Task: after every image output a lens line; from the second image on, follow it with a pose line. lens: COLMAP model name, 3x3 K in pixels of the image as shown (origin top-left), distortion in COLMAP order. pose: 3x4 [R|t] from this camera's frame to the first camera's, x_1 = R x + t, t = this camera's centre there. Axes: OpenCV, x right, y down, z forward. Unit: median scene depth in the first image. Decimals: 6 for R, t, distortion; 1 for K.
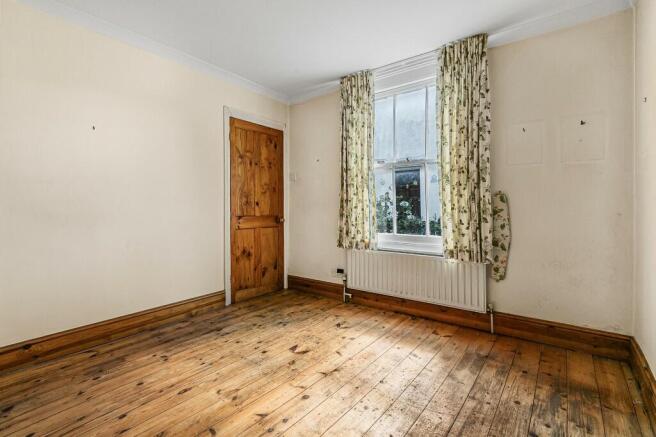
lens RADIAL K [[299.2, 0, 322.1], [0, 299.2, 209.4], [0, 0, 1]] dist [0.006119, -0.001448]
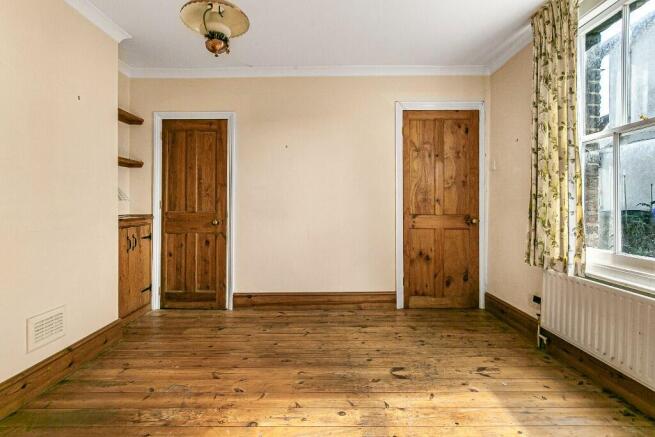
lens RADIAL K [[329.0, 0, 324.9], [0, 329.0, 196.1], [0, 0, 1]] dist [0.005580, -0.000922]
pose [[0.612136, -0.022350, -0.790436, 0.373983], [-0.000349, 0.999593, -0.028535, -0.006008], [0.790752, 0.017743, 0.611879, 0.169309]]
